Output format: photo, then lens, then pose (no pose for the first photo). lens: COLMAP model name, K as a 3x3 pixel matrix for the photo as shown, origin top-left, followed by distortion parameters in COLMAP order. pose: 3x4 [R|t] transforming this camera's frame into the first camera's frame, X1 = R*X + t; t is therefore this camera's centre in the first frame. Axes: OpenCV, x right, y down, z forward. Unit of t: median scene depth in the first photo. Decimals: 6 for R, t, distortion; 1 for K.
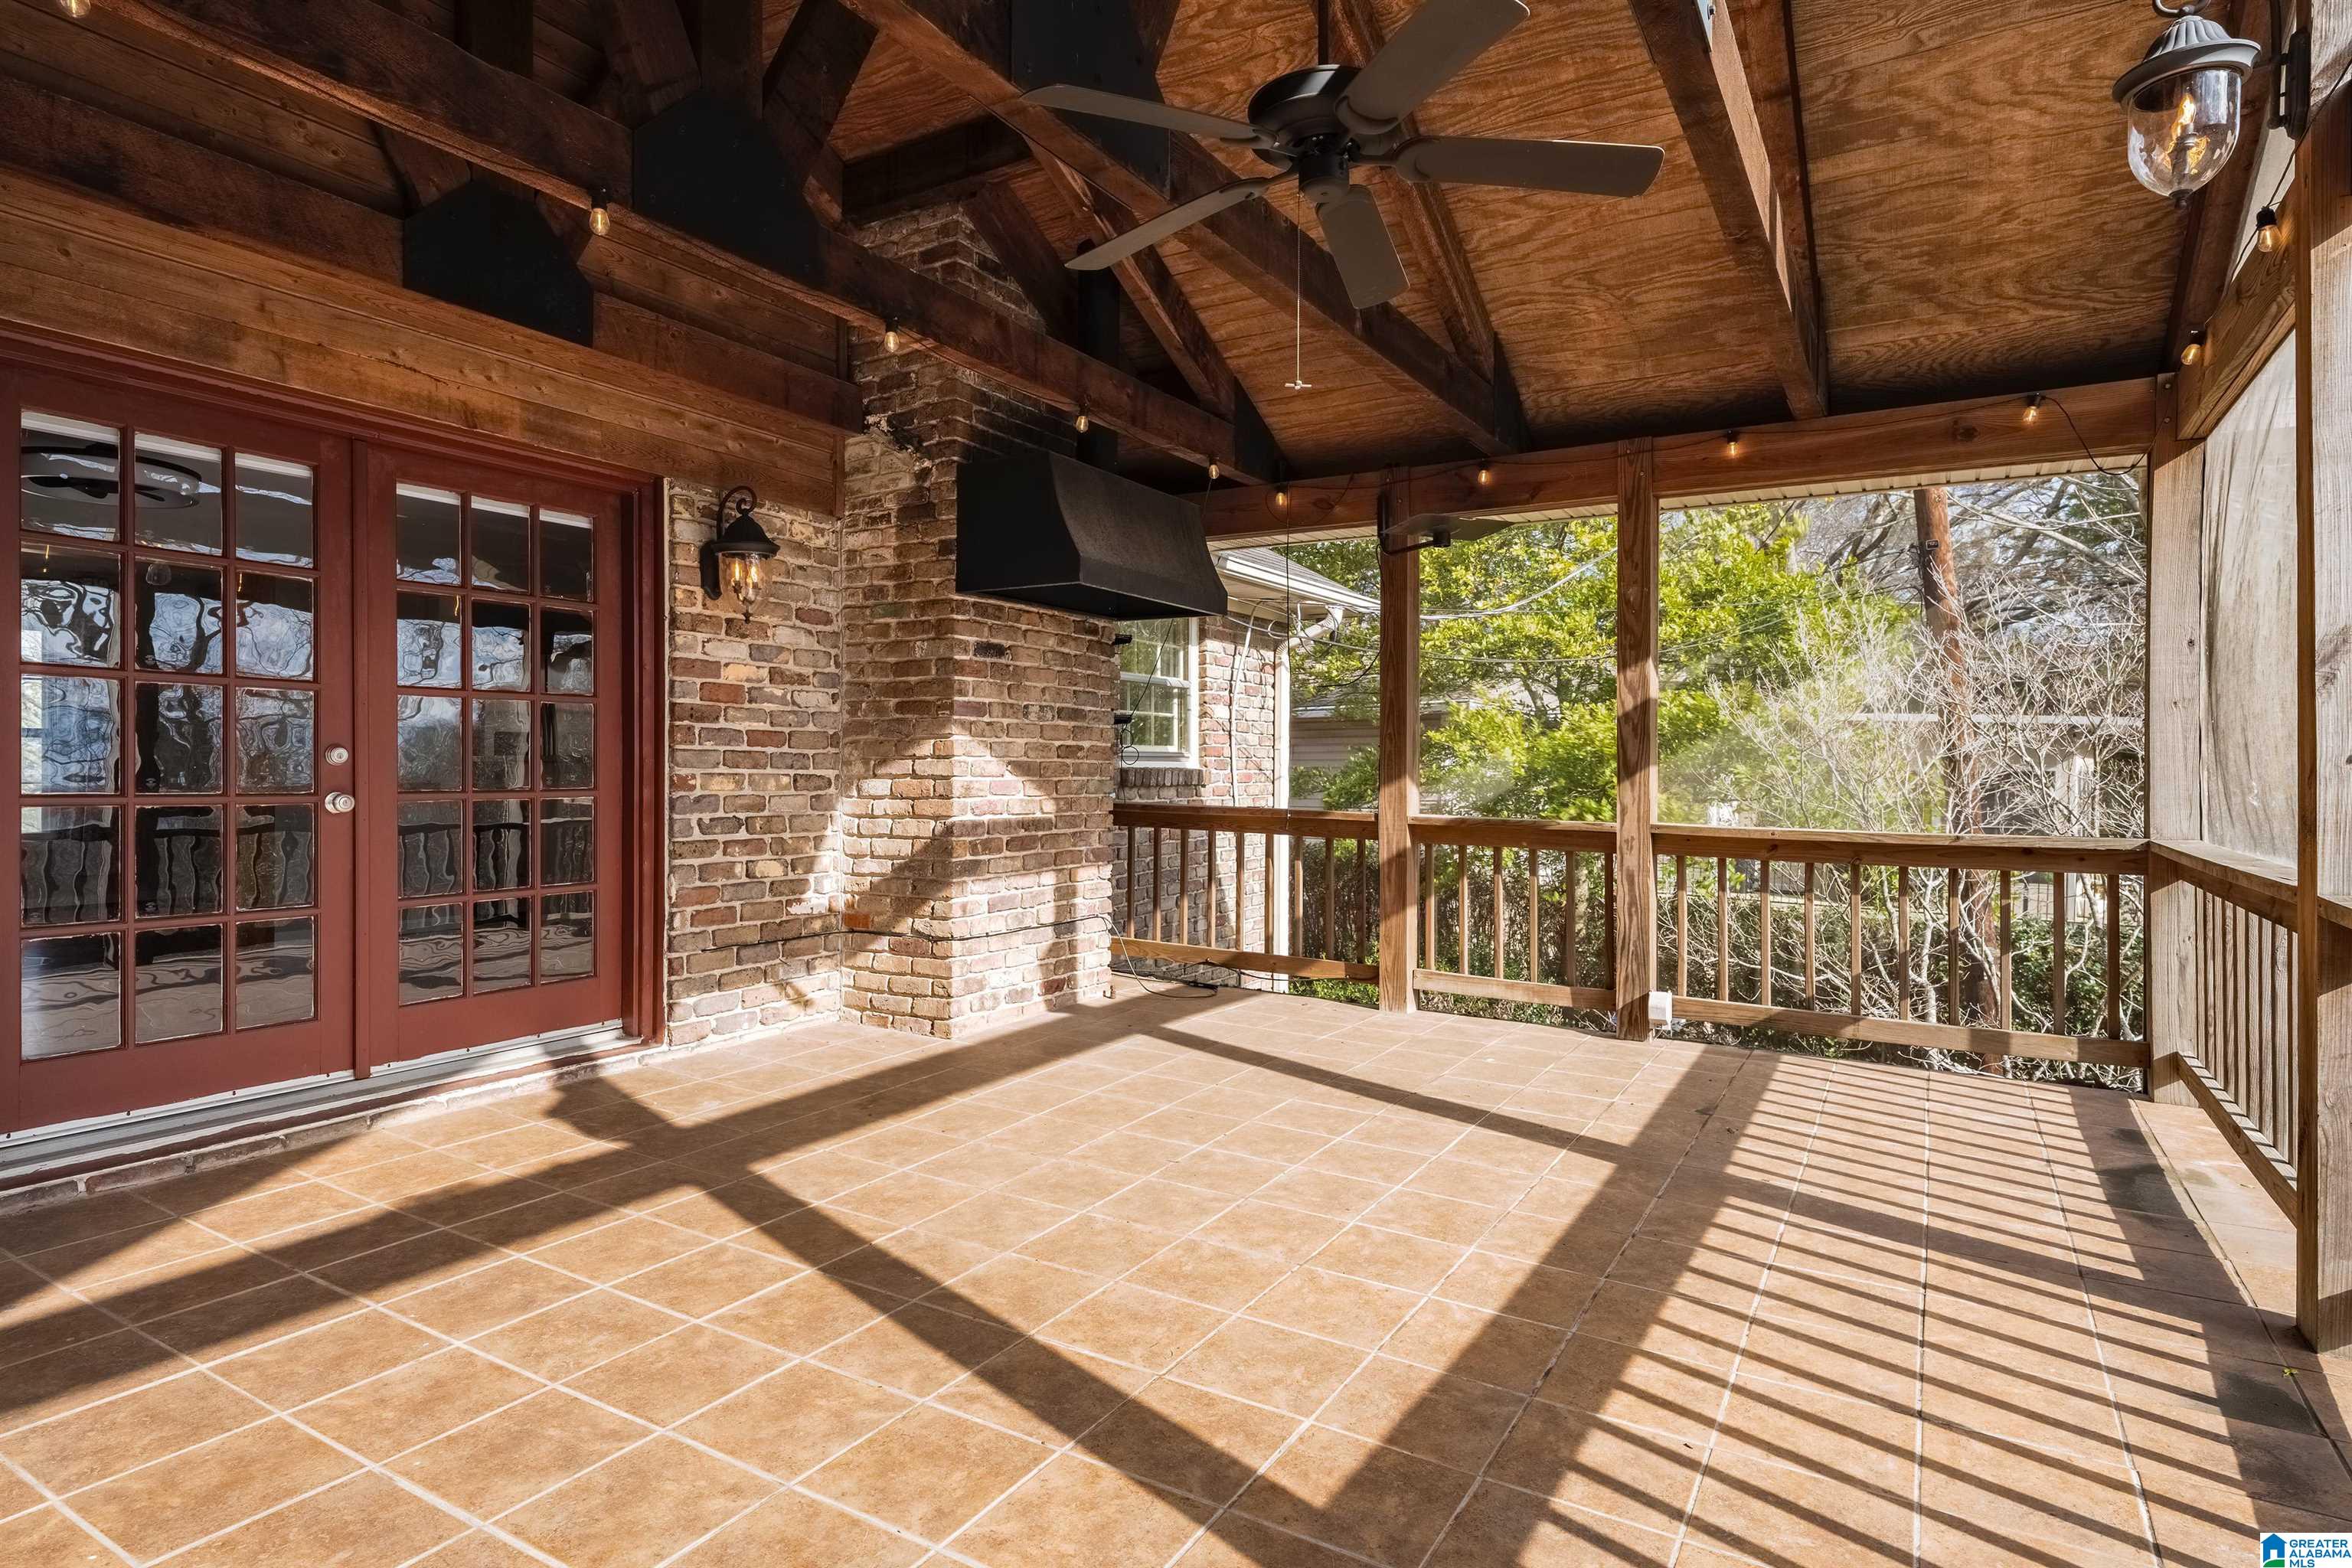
lens RADIAL K [[1276.2, 0, 1182.8], [0, 1276.2, 777.9], [0, 0, 1]] dist [-0.002543, -0.000938]
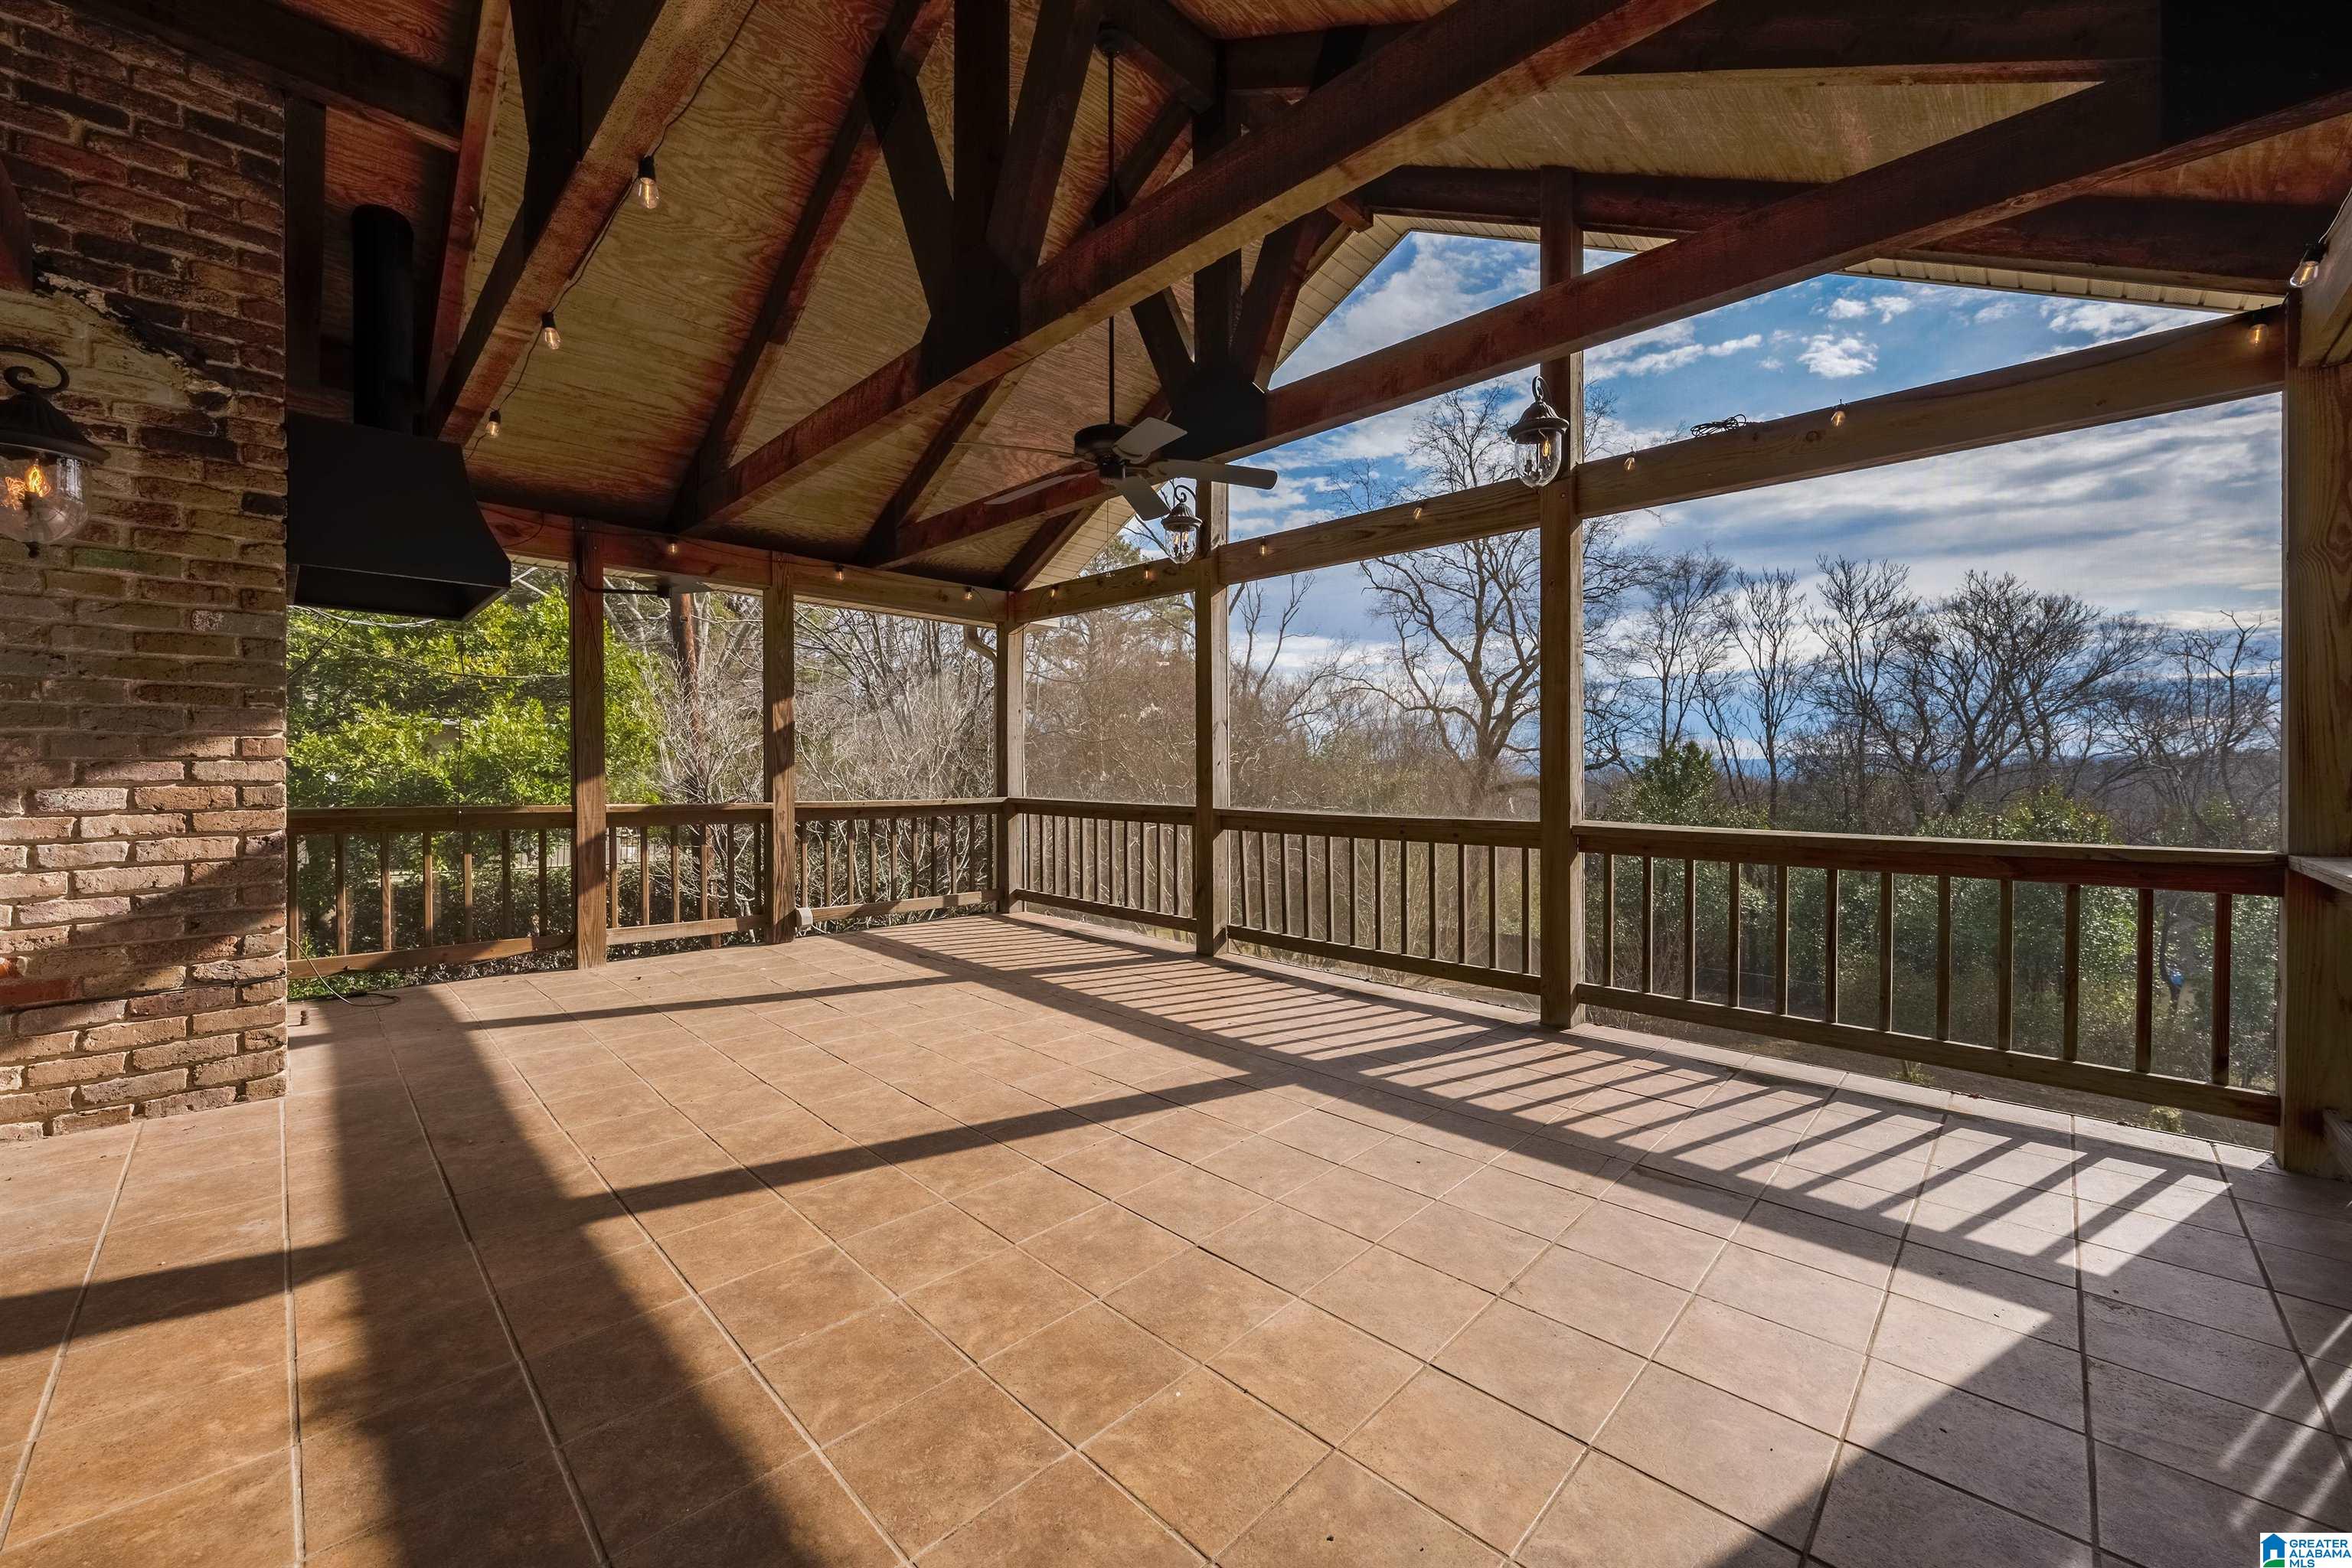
lens RADIAL K [[911.0, 0, 1198.8], [0, 911.0, 772.6], [0, 0, 1]] dist [0.008412, -0.000765]
pose [[0.214144, -0.012619, 0.976721, -0.627078], [0.004246, 0.999919, 0.011988, -0.011578], [-0.976793, 0.001580, 0.214180, 0.278075]]
